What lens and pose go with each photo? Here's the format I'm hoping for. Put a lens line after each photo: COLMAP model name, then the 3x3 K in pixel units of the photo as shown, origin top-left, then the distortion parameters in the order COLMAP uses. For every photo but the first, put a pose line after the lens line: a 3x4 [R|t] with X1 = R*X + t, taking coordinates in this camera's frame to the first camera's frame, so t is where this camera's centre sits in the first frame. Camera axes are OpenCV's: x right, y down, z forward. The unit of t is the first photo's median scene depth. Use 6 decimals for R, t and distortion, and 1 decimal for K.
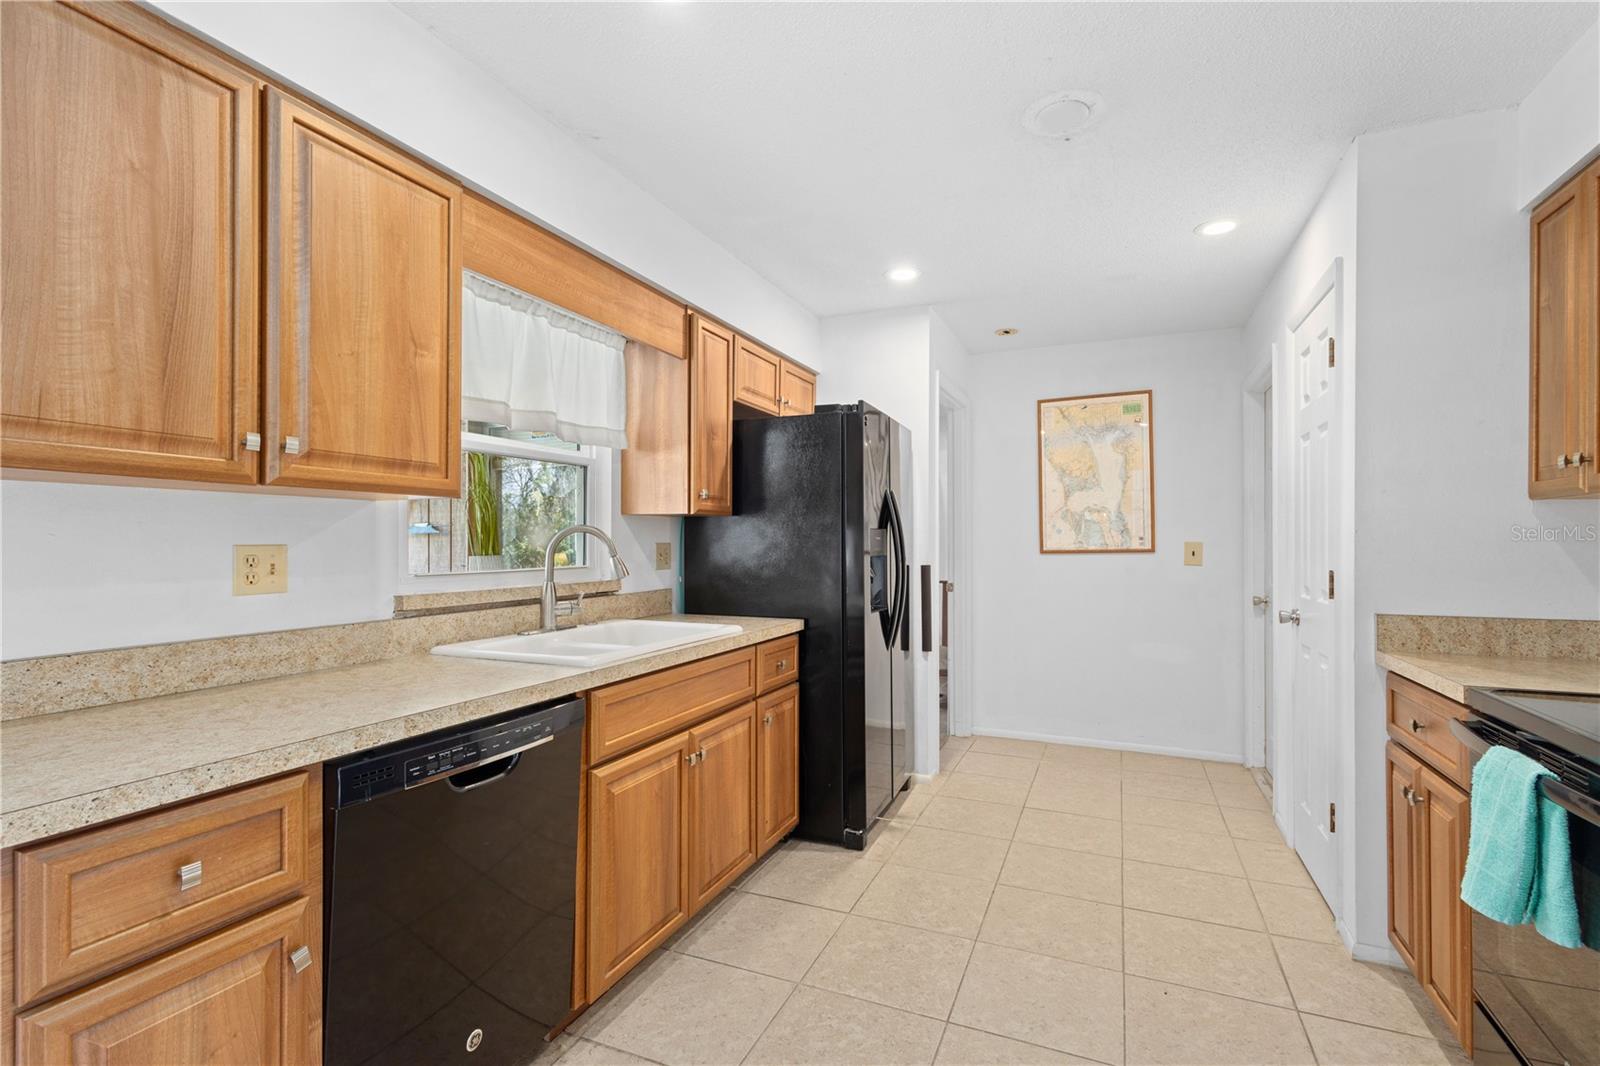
lens RADIAL K [[740.0, 0, 791.9], [0, 740.0, 541.7], [0, 0, 1]] dist [0.006086, -0.000696]
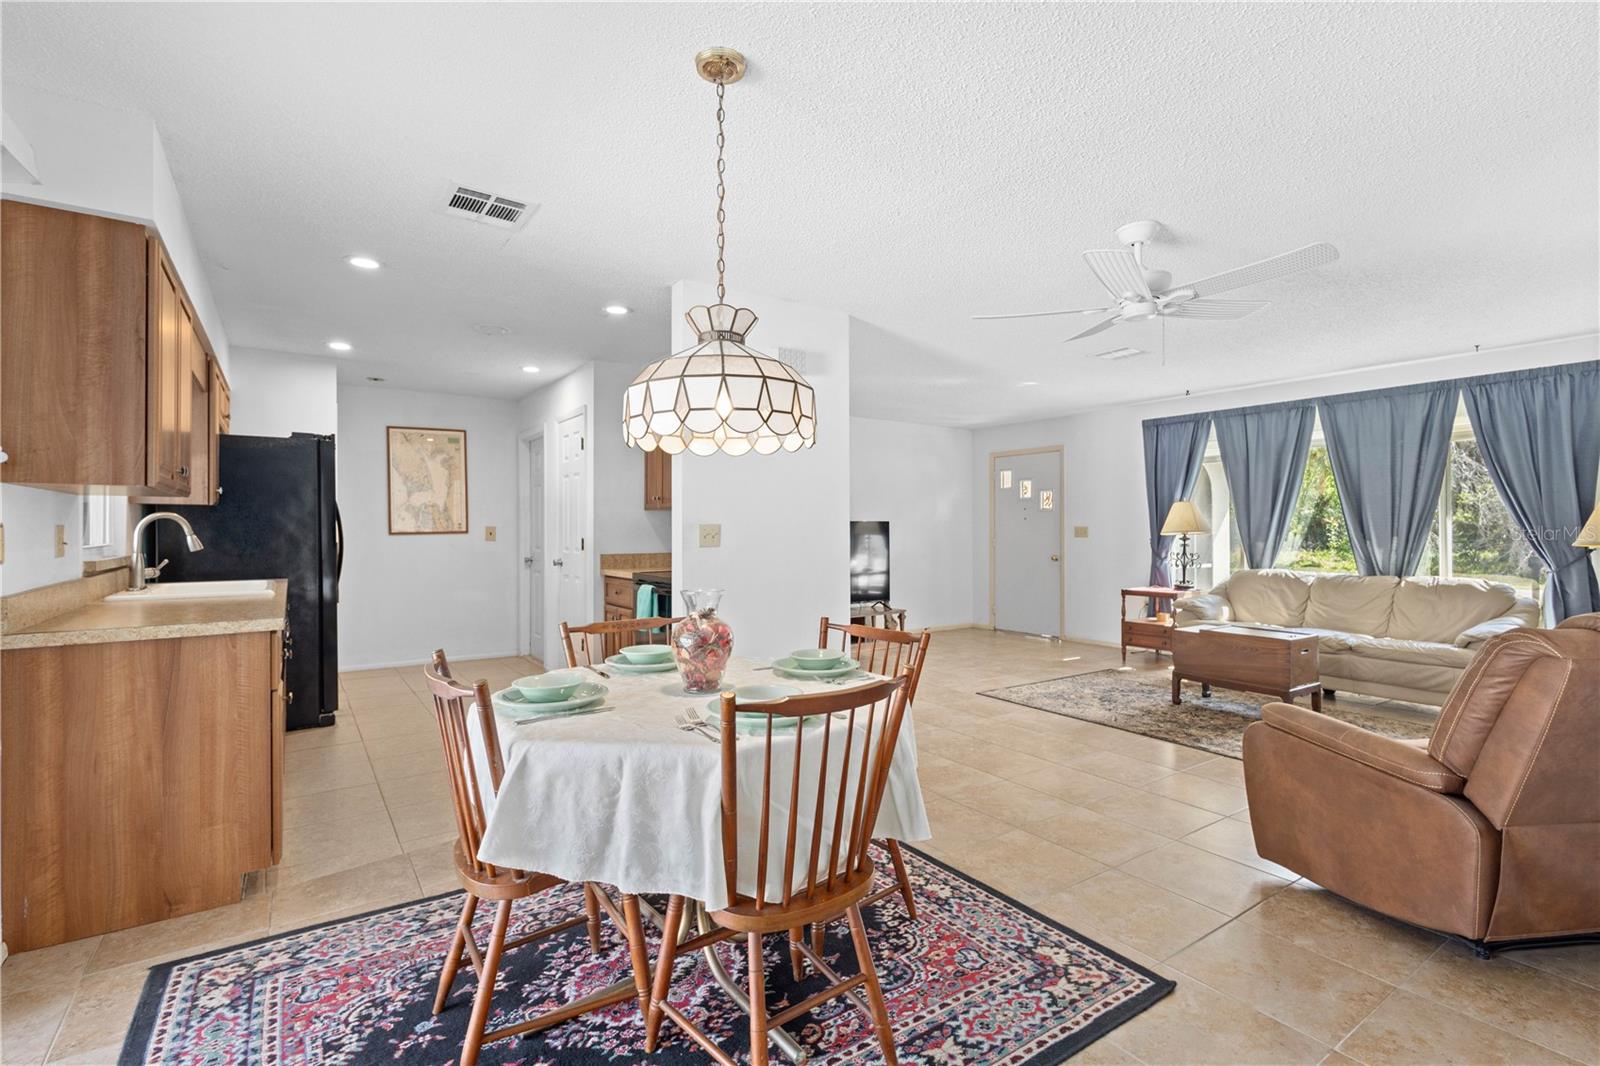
lens RADIAL K [[740.0, 0, 803.6], [0, 740.0, 525.5], [0, 0, 1]] dist [0.006086, -0.000696]
pose [[0.519906, 0.002172, 0.854221, -0.858908], [0.001812, 0.999992, -0.003646, 0.009428], [-0.854222, 0.003443, 0.519898, -0.764915]]
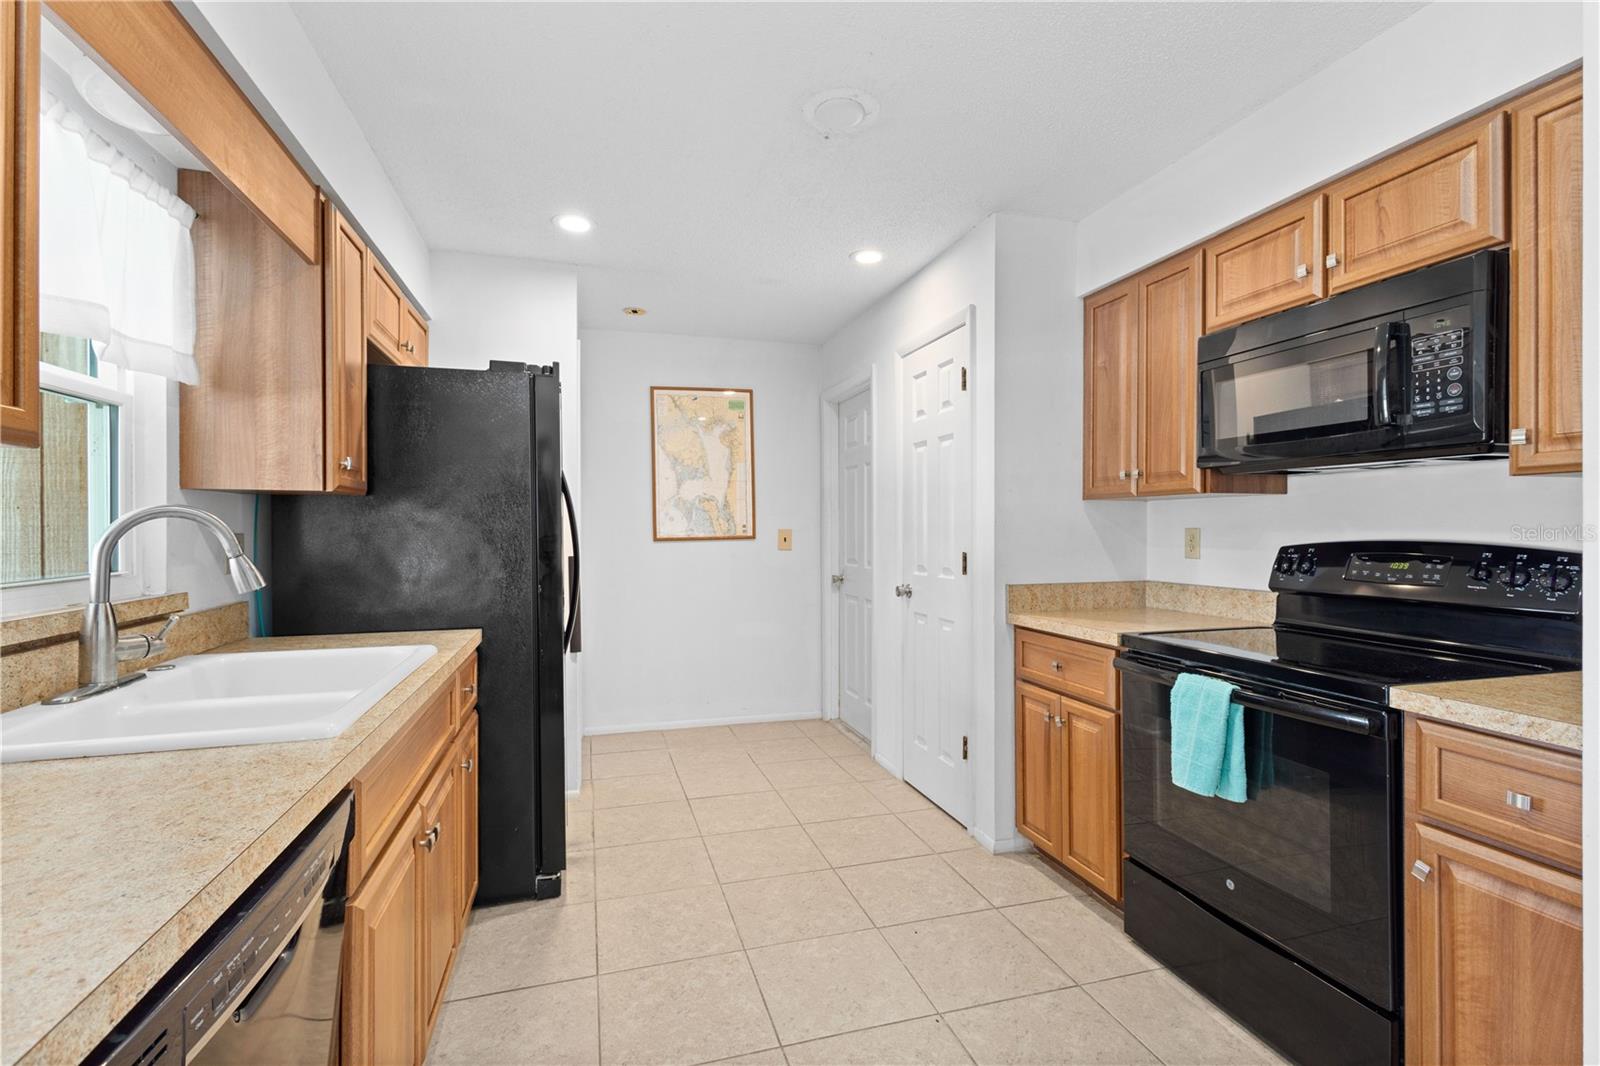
lens RADIAL K [[740.0, 0, 805.0], [0, 740.0, 531.9], [0, 0, 1]] dist [0.006086, -0.000696]
pose [[0.760832, -0.004866, 0.648931, -0.285526], [0.001803, 0.999984, 0.005385, -0.002713], [-0.648947, -0.002927, 0.760828, 0.212264]]
